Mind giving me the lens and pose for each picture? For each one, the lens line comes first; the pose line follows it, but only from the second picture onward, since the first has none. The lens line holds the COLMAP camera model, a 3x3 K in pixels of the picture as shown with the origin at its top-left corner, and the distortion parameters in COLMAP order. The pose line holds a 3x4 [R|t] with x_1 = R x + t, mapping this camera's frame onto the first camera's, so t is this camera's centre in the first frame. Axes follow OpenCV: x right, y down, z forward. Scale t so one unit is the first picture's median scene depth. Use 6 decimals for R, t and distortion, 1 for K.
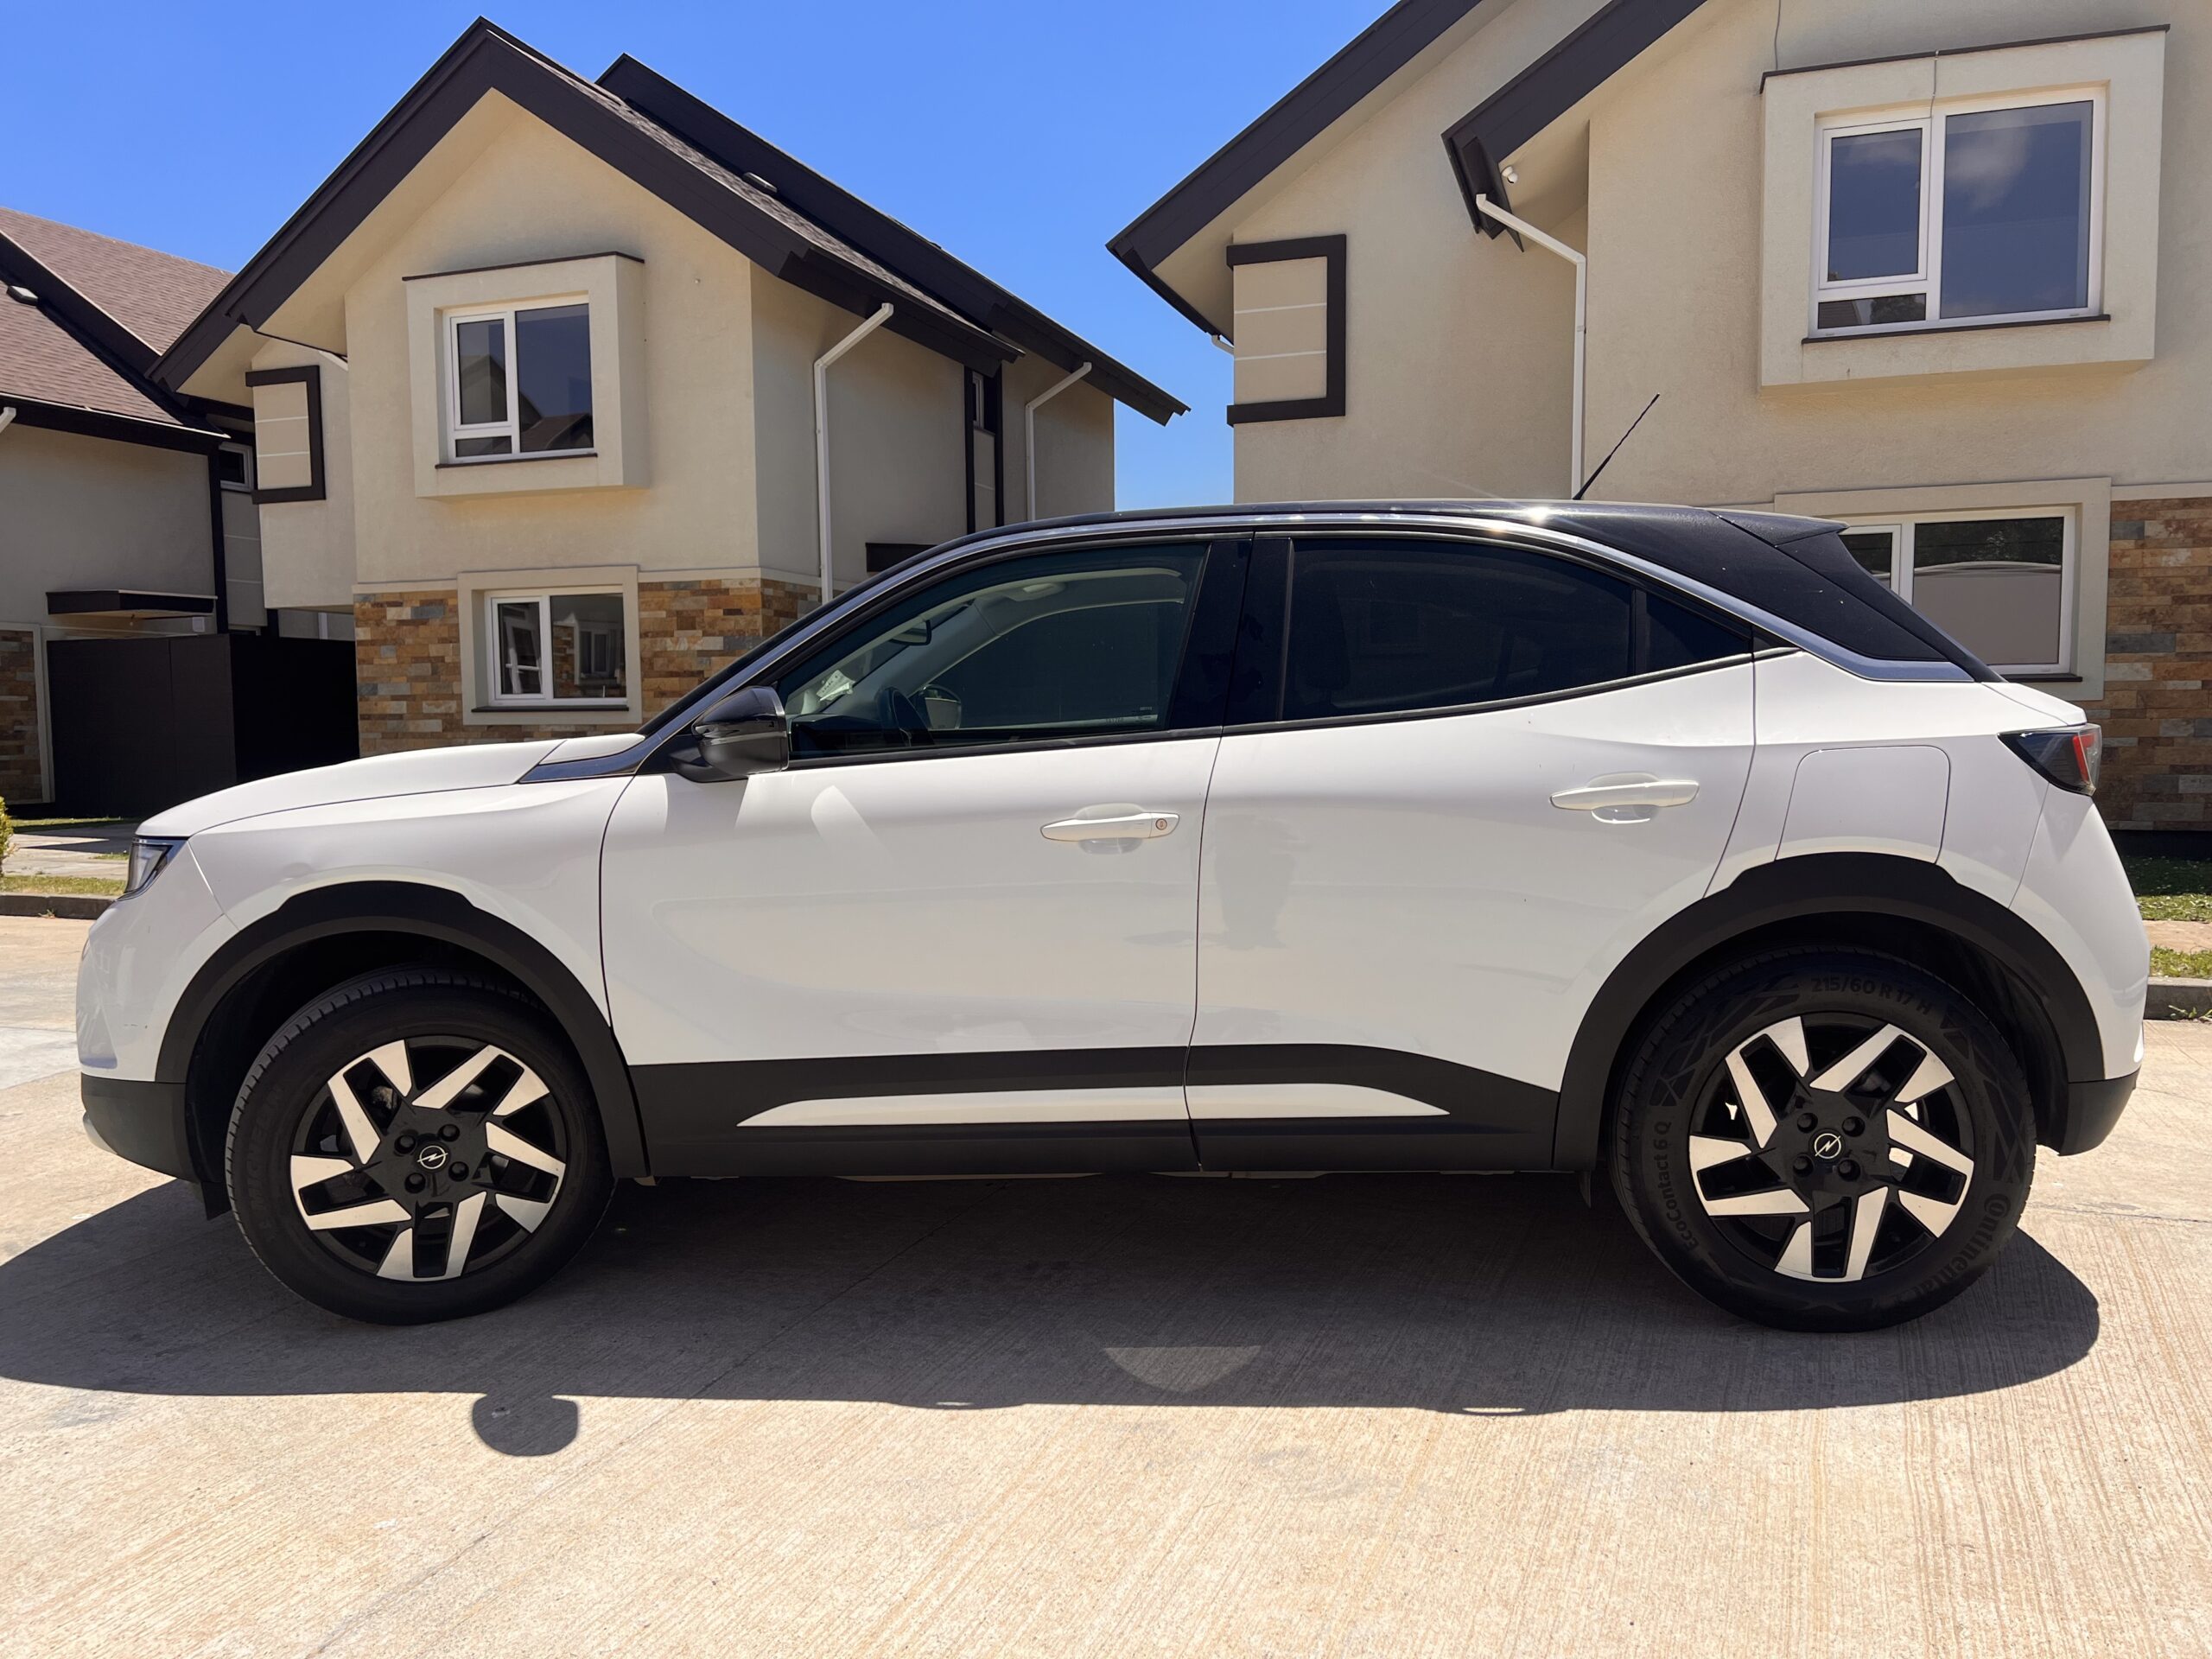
lens RADIAL K [[1655.9, 0, 1099.1], [0, 1655.9, 850.7], [0, 0, 1]] dist [0.050226, -0.063275]
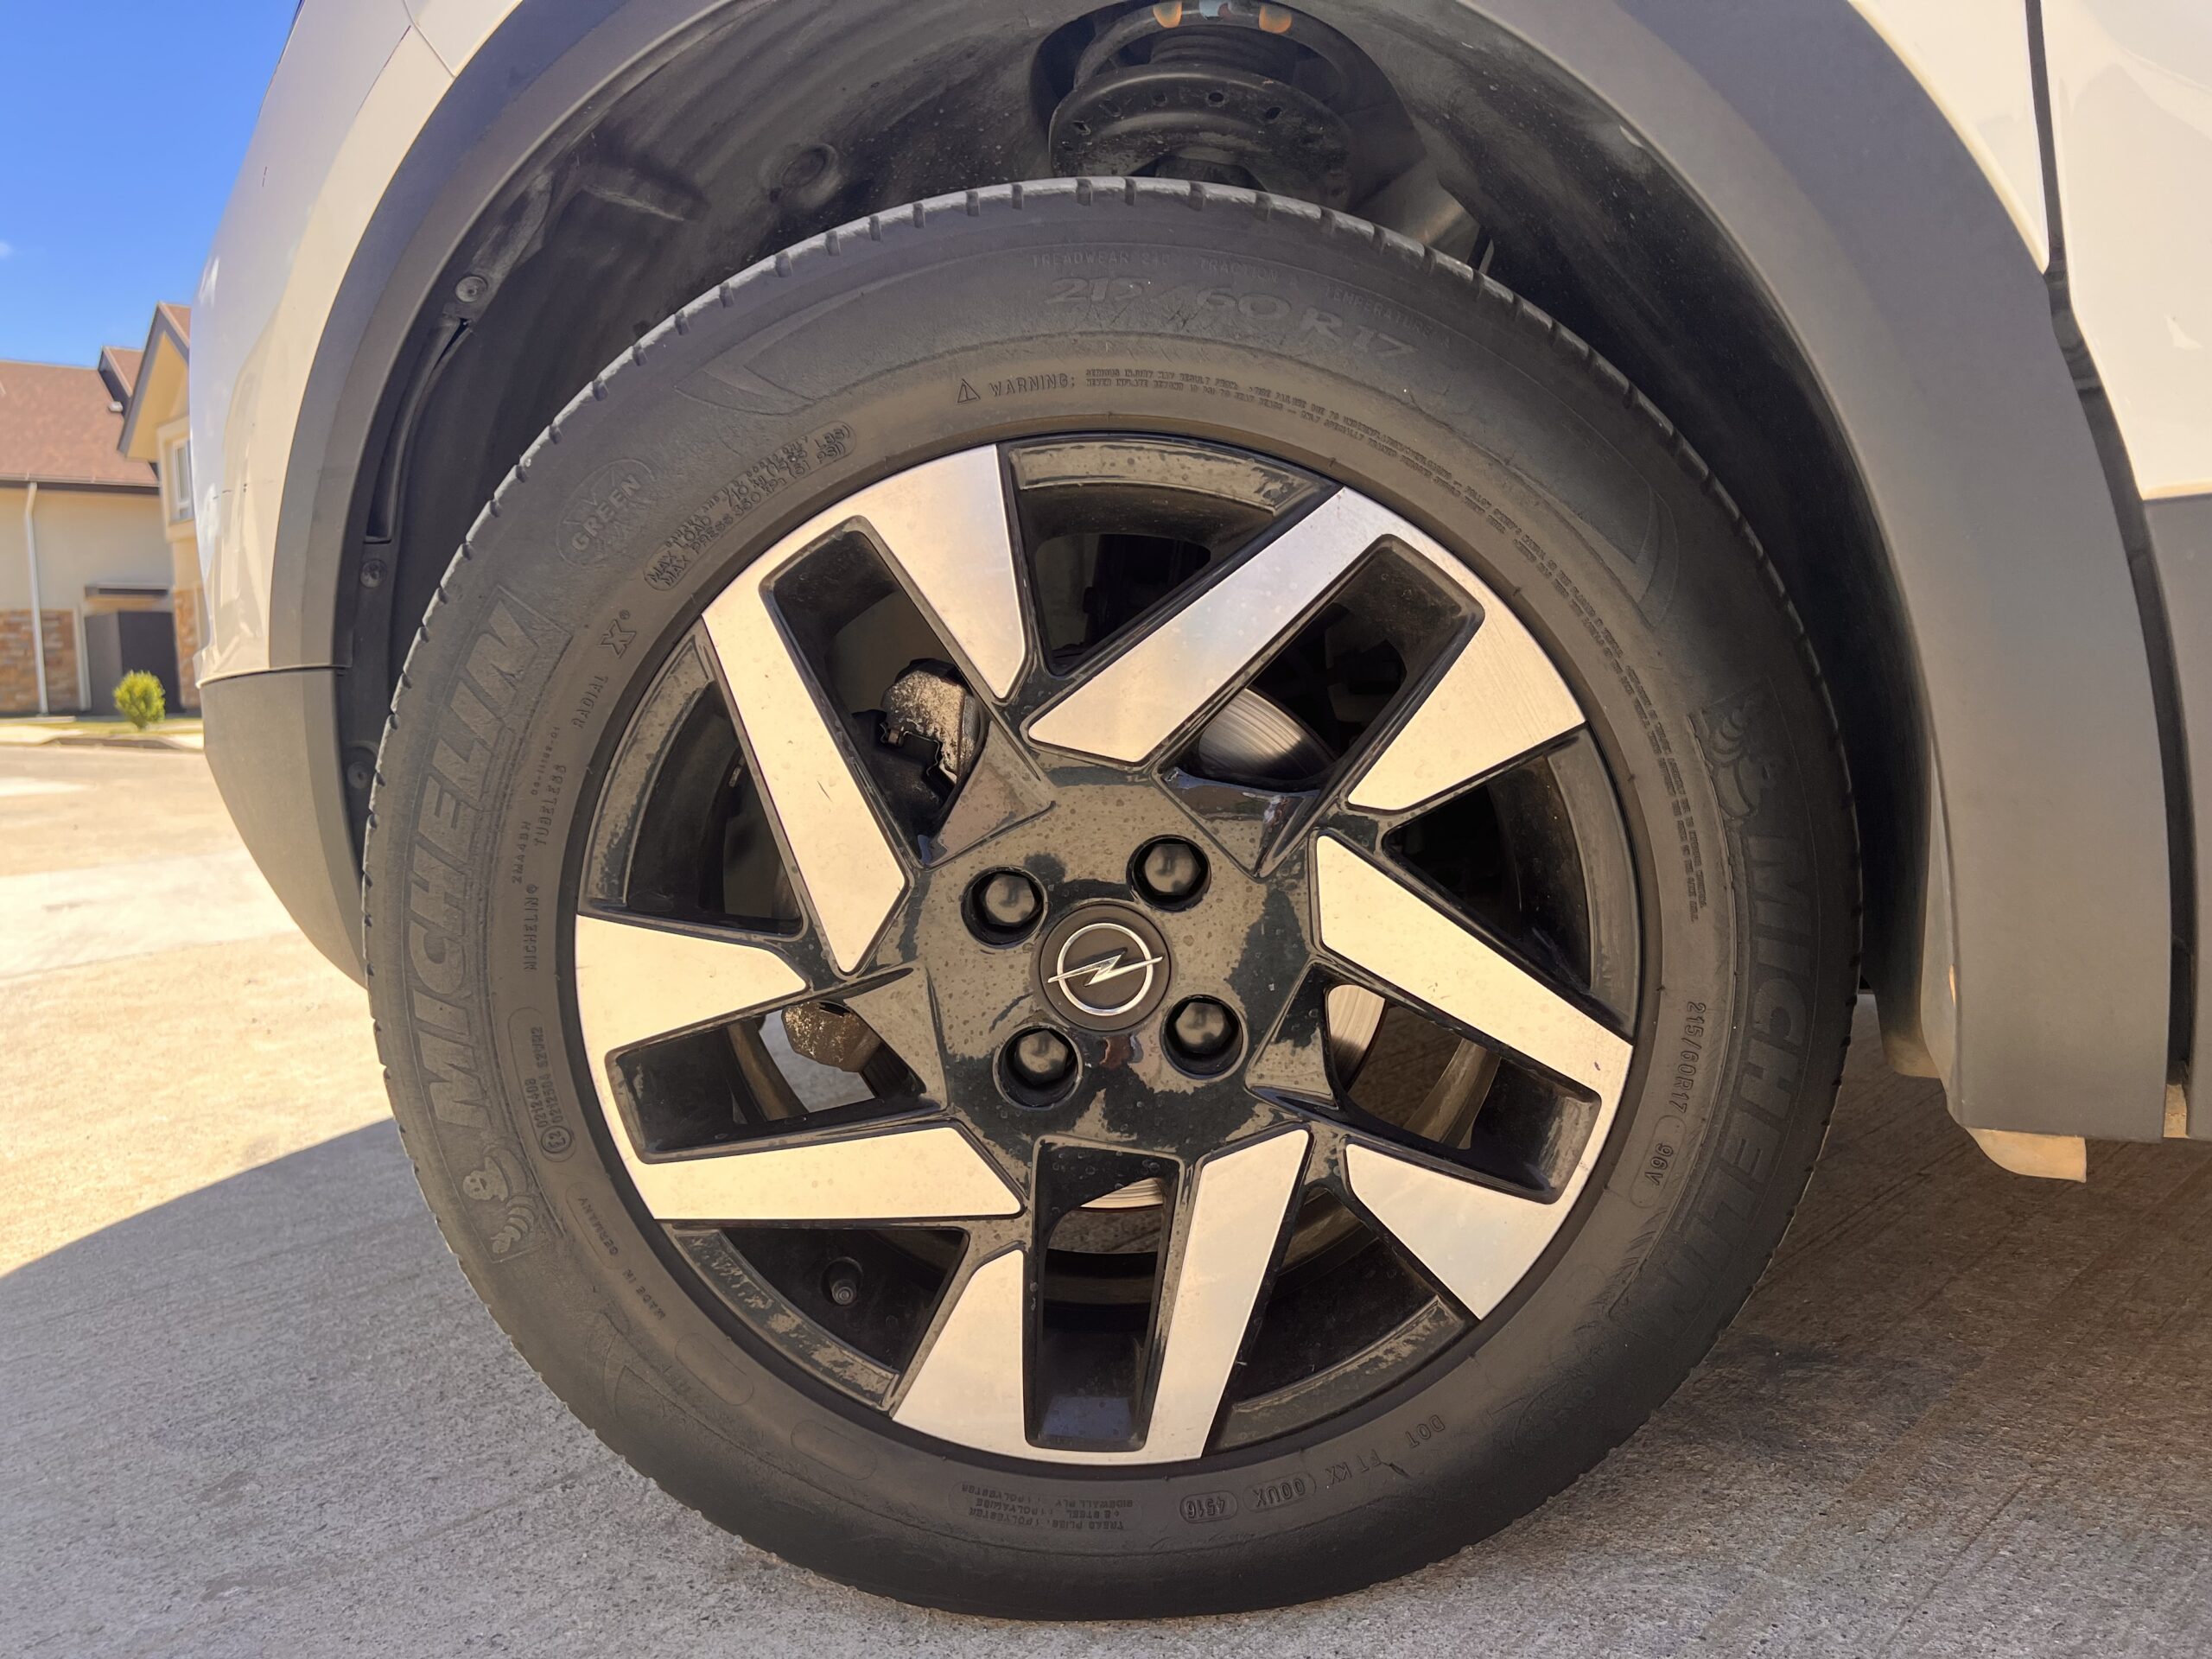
lens RADIAL K [[1655.9, 0, 1112.2], [0, 1655.9, 821.4], [0, 0, 1]] dist [0.050226, -0.063275]
pose [[0.927275, 0.025096, -0.373540, -0.308574], [-0.016867, 0.999538, 0.025285, 0.156020], [0.374002, -0.017145, 0.927269, 0.776390]]
